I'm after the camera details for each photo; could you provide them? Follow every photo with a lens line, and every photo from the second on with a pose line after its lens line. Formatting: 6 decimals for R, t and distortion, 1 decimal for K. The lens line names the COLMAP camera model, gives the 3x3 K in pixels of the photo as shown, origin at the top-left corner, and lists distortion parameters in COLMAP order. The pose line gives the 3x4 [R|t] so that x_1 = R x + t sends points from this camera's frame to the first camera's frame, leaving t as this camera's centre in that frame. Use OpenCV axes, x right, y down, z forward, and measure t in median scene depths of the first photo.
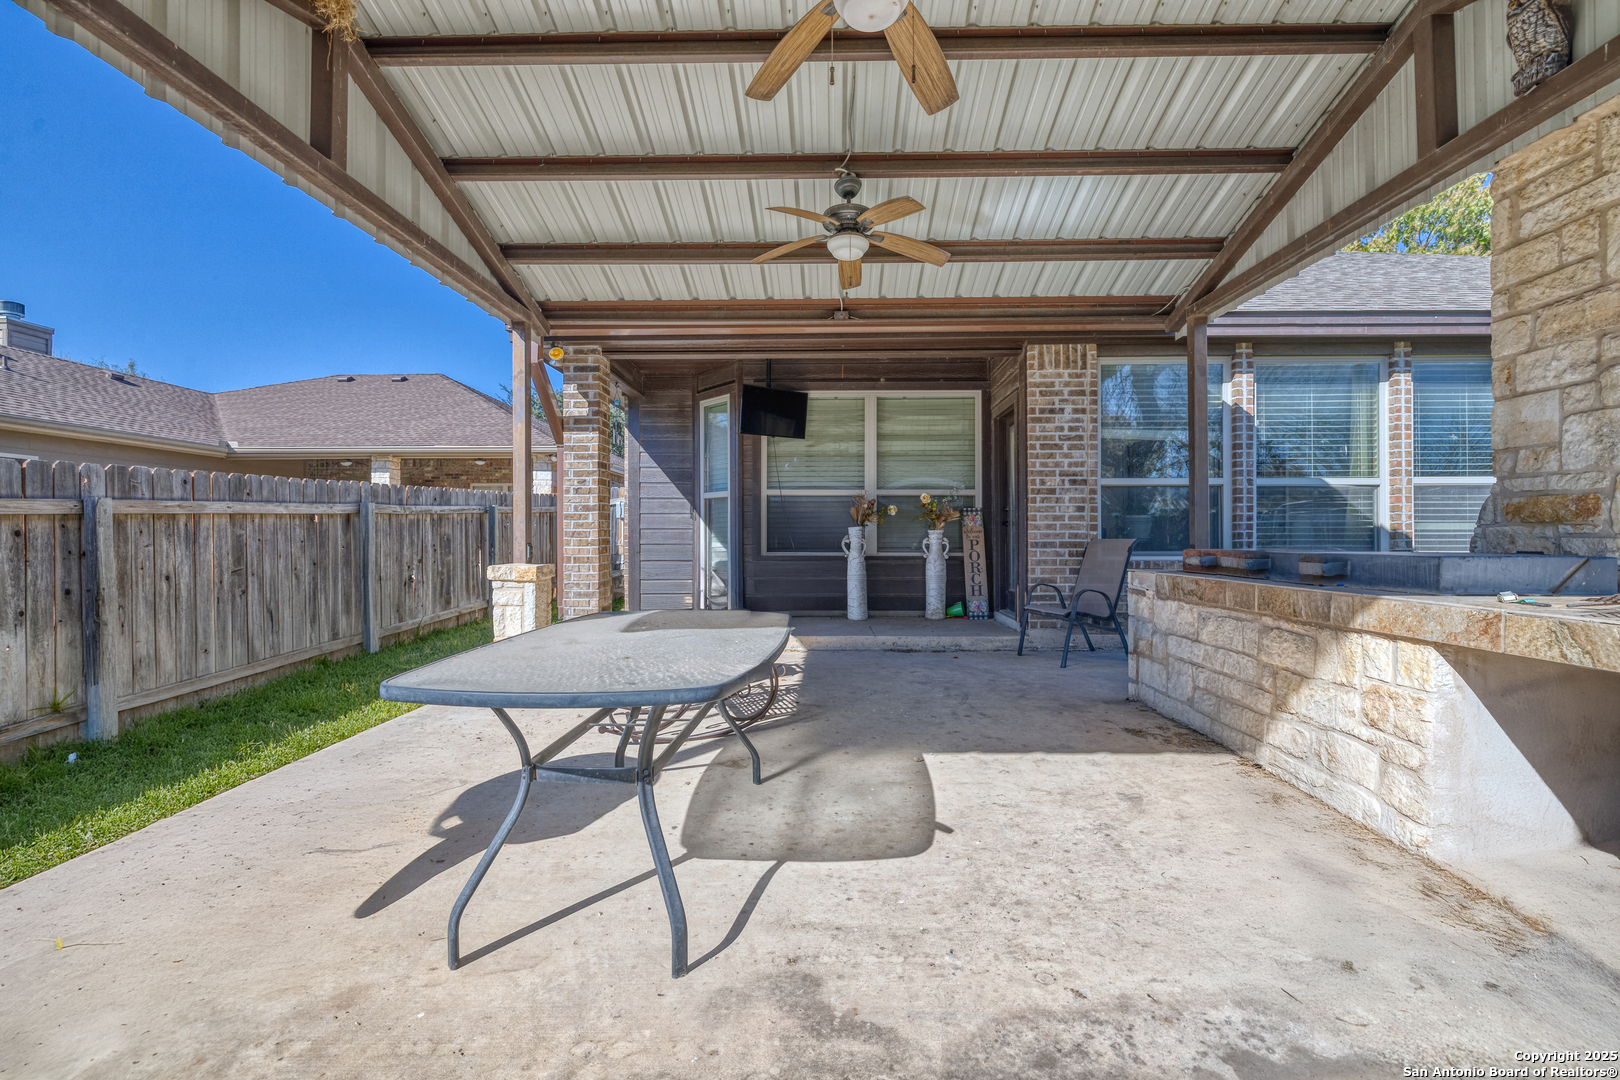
lens RADIAL K [[677.5, 0, 815.8], [0, 677.5, 533.0], [0, 0, 1]] dist [0.000874, -0.000564]
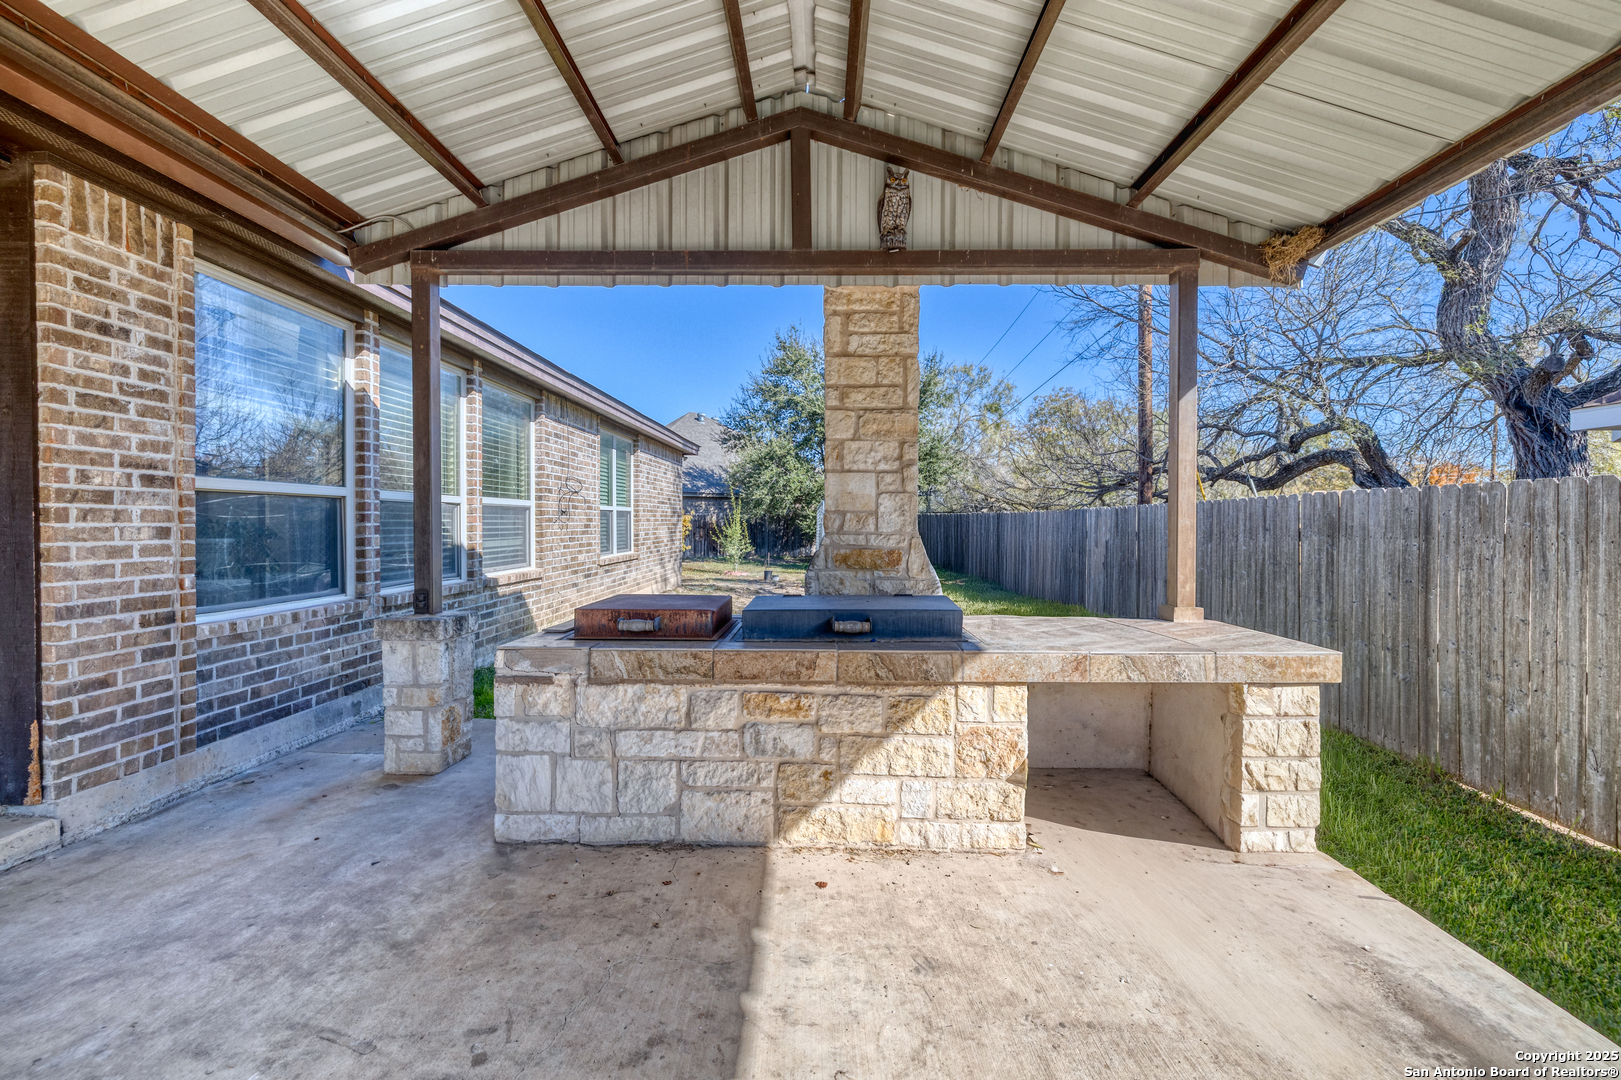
lens RADIAL K [[677.9, 0, 813.3], [0, 677.9, 532.5], [0, 0, 1]] dist [0.000874, -0.000564]
pose [[0.003848, -0.013420, 0.999903, -0.130497], [-0.010069, 0.999859, 0.013458, -0.047963], [-0.999942, -0.010120, 0.003712, 0.498184]]
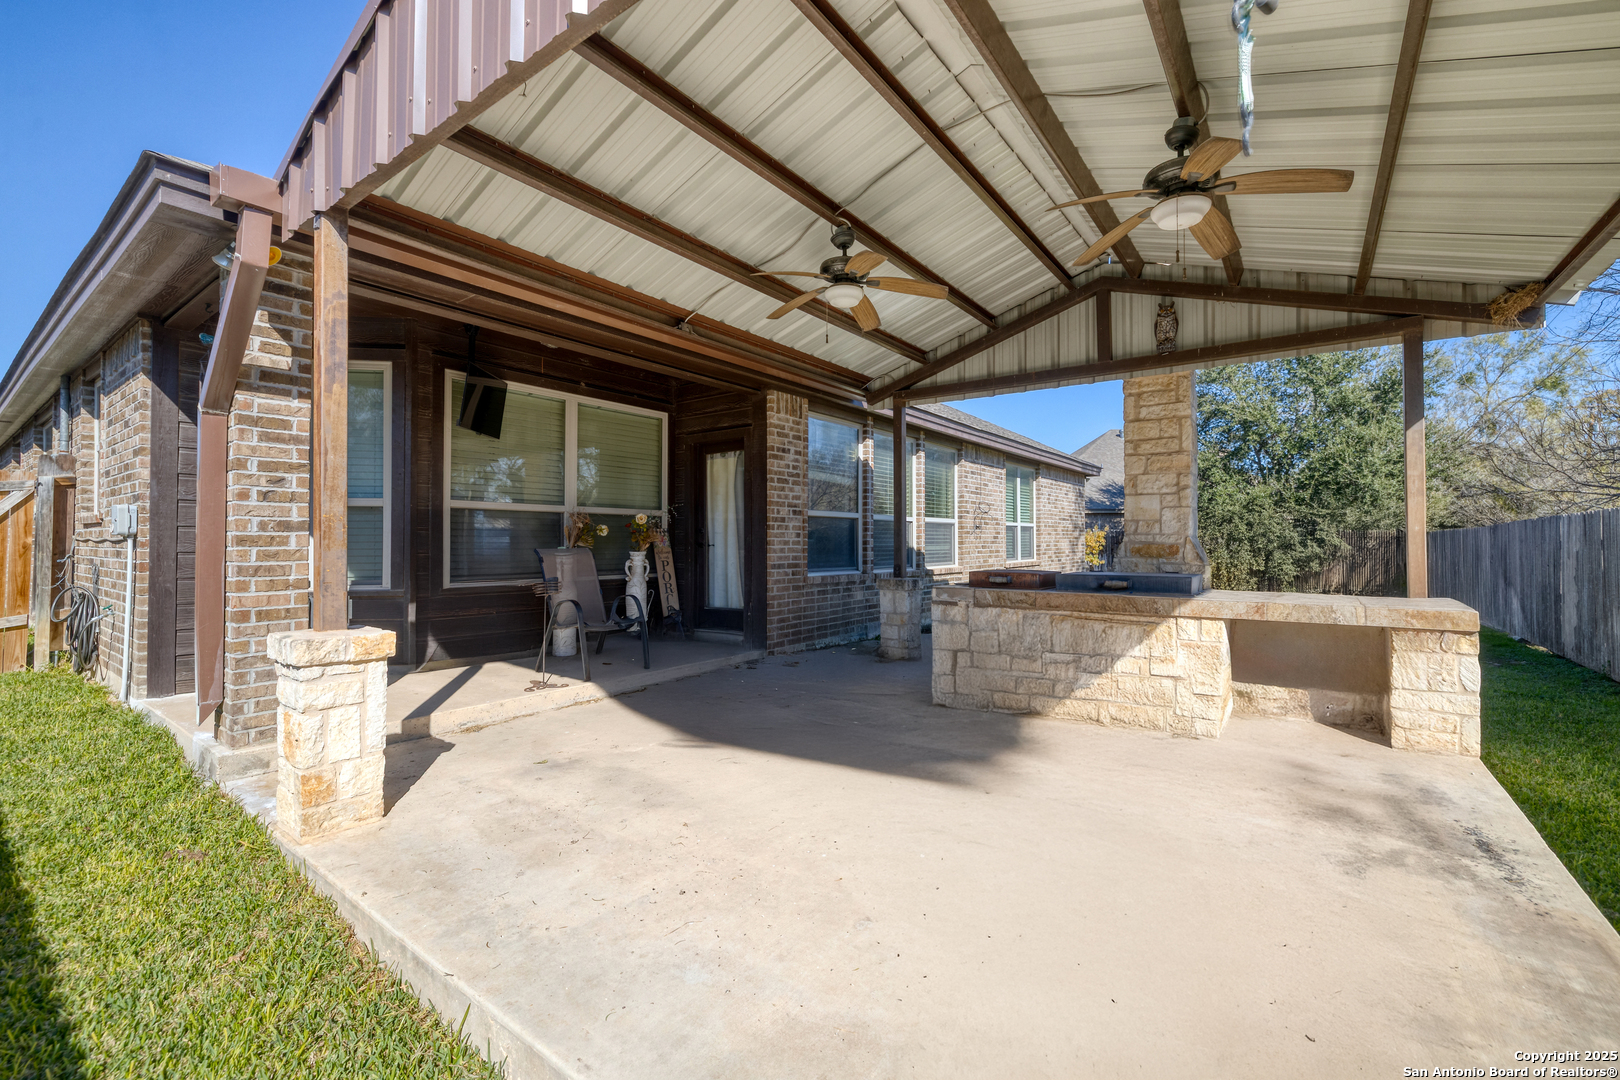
lens RADIAL K [[677.5, 0, 811.6], [0, 677.5, 531.7], [0, 0, 1]] dist [0.000874, -0.000564]
pose [[0.580509, 0.012672, 0.814155, -0.566795], [-0.006792, 0.999919, -0.010720, -0.029227], [-0.814225, 0.000693, 0.580548, 0.290446]]
